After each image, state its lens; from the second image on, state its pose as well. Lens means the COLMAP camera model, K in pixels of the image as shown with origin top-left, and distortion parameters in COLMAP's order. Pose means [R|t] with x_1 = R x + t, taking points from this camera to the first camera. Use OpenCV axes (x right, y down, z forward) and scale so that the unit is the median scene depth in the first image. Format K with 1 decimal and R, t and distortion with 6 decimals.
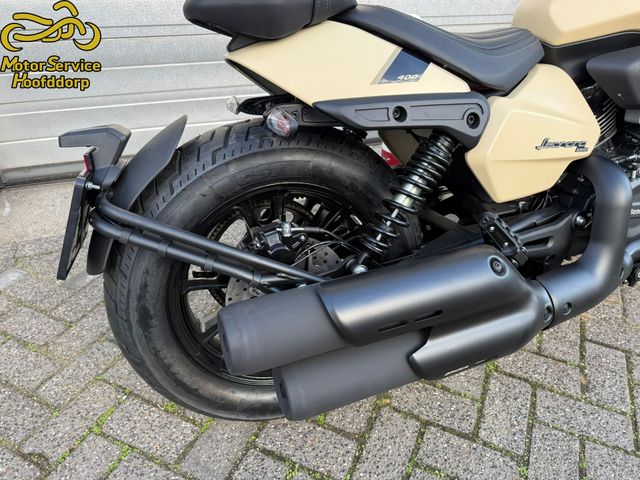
lens RADIAL K [[455.1, 0, 320.0], [0, 455.1, 240.0], [0, 0, 1]] dist [0.007702, -0.000624]
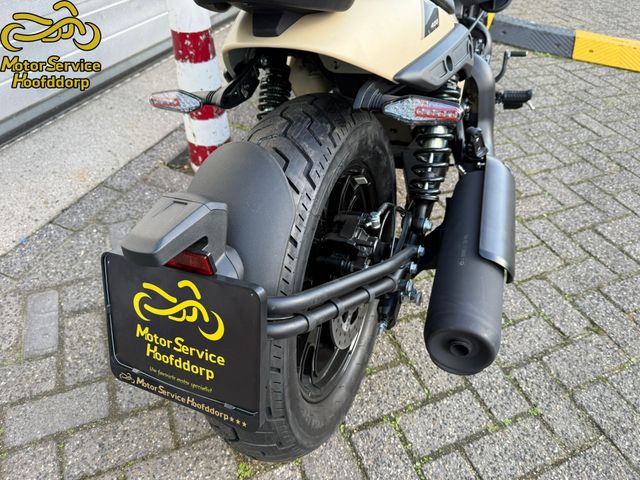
lens RADIAL K [[455.1, 0, 320.0], [0, 455.1, 240.0], [0, 0, 1]] dist [0.007702, -0.000624]
pose [[0.682328, -0.484608, 0.547342, -0.550777], [0.358118, 0.874297, 0.327652, -0.270352], [-0.637322, -0.027553, 0.770104, 0.302829]]
